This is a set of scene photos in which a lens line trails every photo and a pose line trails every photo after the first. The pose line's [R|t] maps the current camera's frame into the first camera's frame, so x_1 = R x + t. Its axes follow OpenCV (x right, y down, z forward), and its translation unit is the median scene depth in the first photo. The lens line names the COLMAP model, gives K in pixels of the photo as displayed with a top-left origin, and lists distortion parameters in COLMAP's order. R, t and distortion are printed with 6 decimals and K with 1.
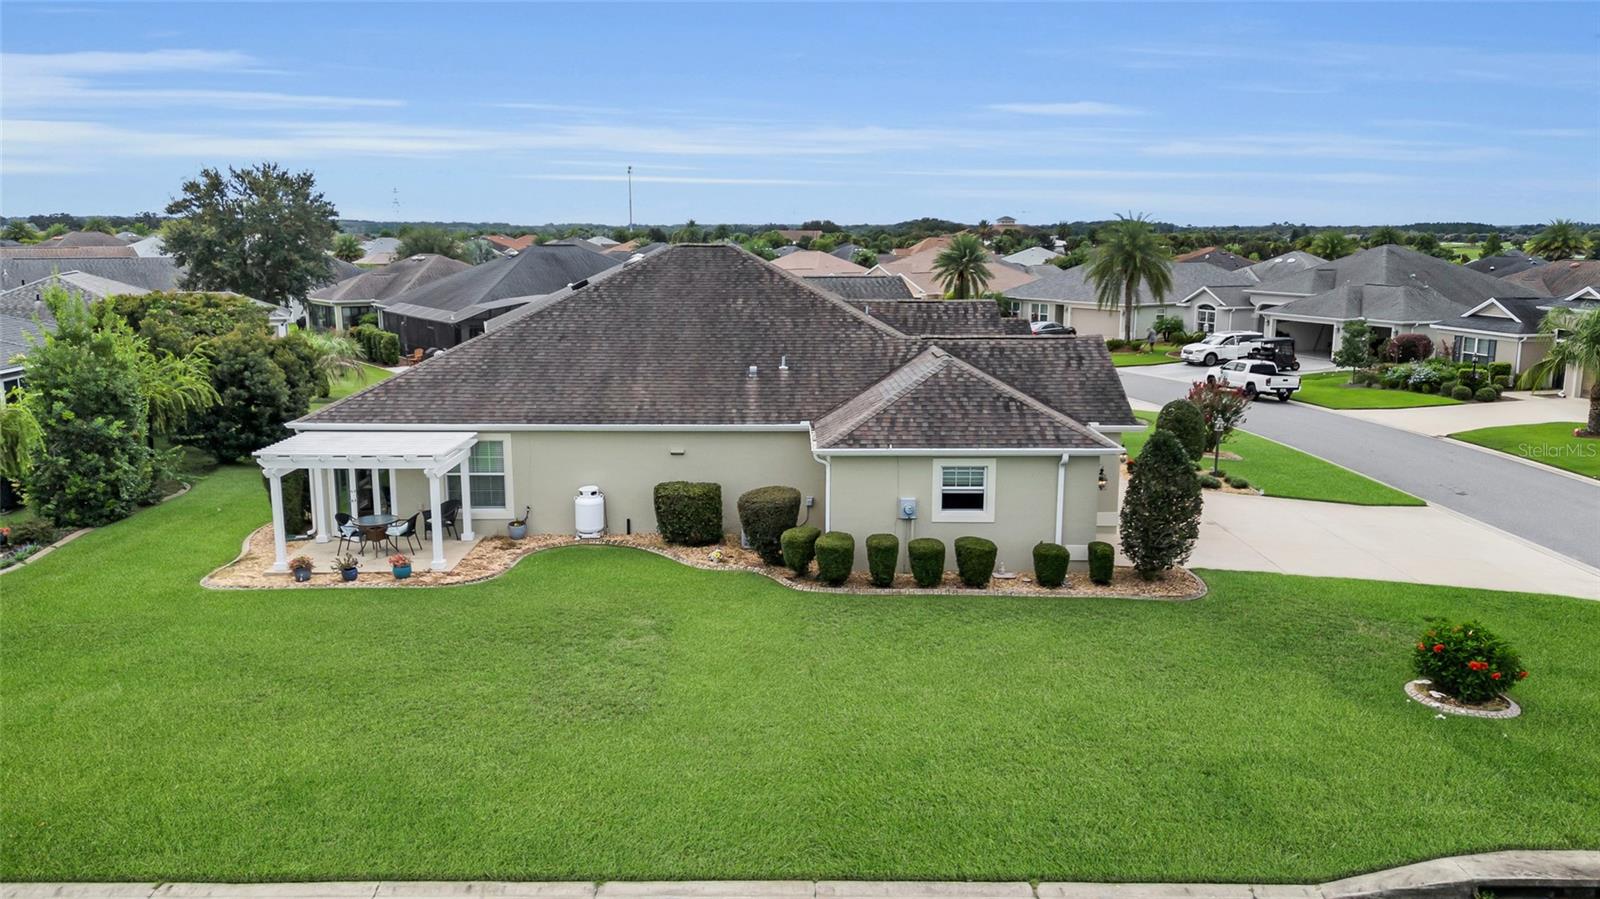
lens RADIAL K [[1175.0, 0, 809.0], [0, 1175.0, 457.4], [0, 0, 1]] dist [0.098249, -0.124808]
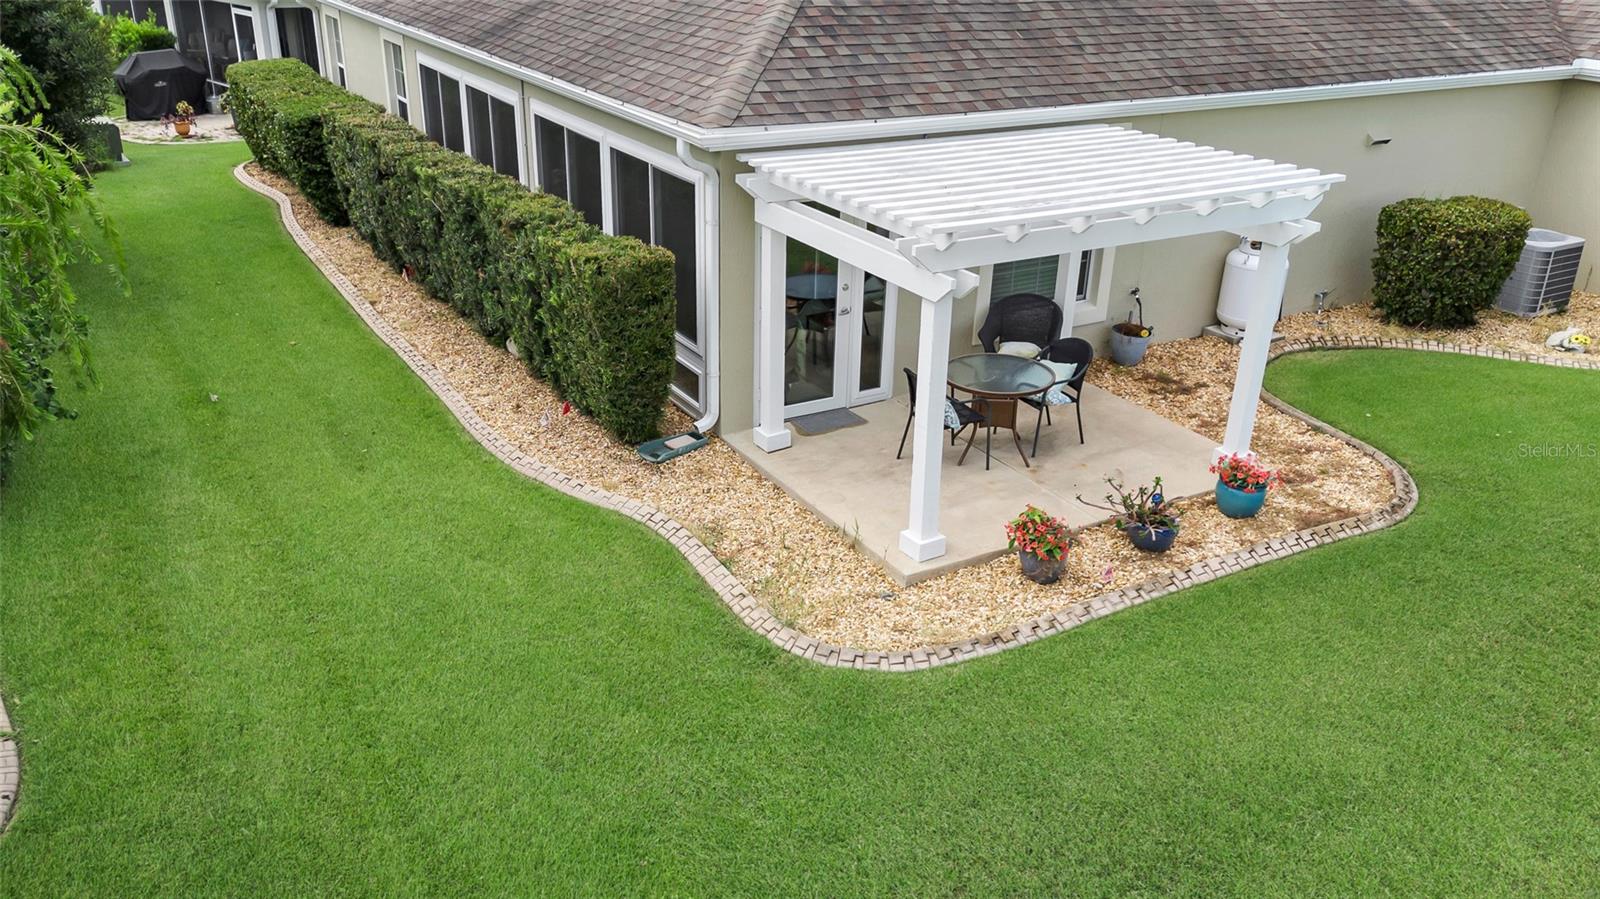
lens RADIAL K [[1175.0, 0, 809.0], [0, 1175.0, 457.4], [0, 0, 1]] dist [0.098249, -0.124808]
pose [[0.888785, -0.180412, 0.421323, -0.574722], [0.077234, 0.965077, 0.250323, -0.020828], [-0.451770, -0.189942, 0.871680, 0.672997]]
